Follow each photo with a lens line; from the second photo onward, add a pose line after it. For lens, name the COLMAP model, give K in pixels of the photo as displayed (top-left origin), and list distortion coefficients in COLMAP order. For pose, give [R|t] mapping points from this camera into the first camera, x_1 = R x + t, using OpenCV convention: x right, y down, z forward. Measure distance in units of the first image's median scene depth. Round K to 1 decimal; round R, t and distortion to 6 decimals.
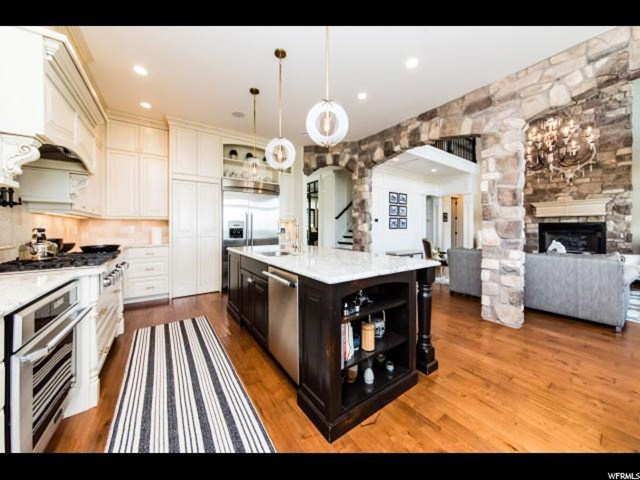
lens RADIAL K [[222.5, 0, 310.0], [0, 222.5, 230.3], [0, 0, 1]] dist [-0.000181, -0.000046]
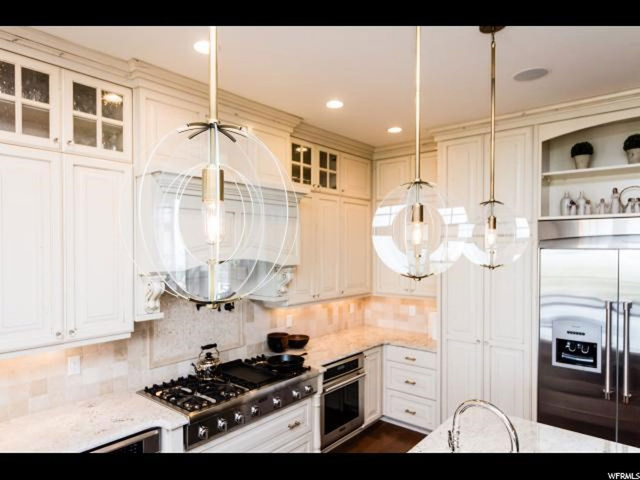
lens RADIAL K [[390.3, 0, 346.9], [0, 390.3, 244.3], [0, 0, 1]] dist [-0.000504, 0.000463]
pose [[0.313248, -0.008750, -0.949631, 0.246197], [-0.005479, 0.999924, -0.011020, -0.175567], [0.949656, 0.008655, 0.313176, 0.421225]]
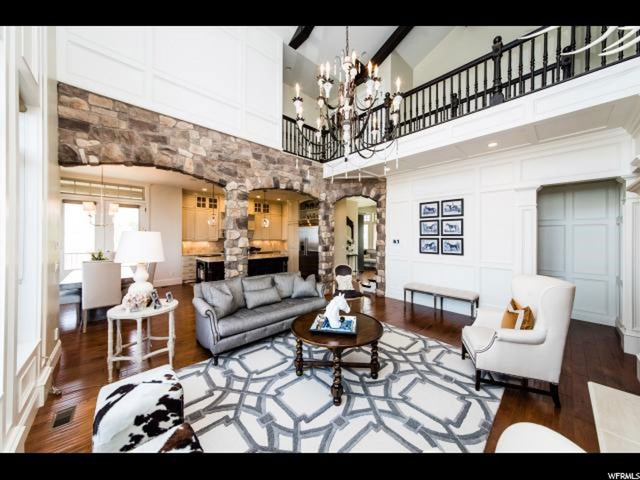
lens RADIAL K [[224.0, 0, 319.2], [0, 224.0, 230.6], [0, 0, 1]] dist [0.066170, -0.000024]
pose [[0.147565, -0.019305, -0.988864, 1.669592], [-0.010851, 0.999718, -0.021136, -0.096870], [0.988993, 0.013849, 0.147314, 0.874274]]
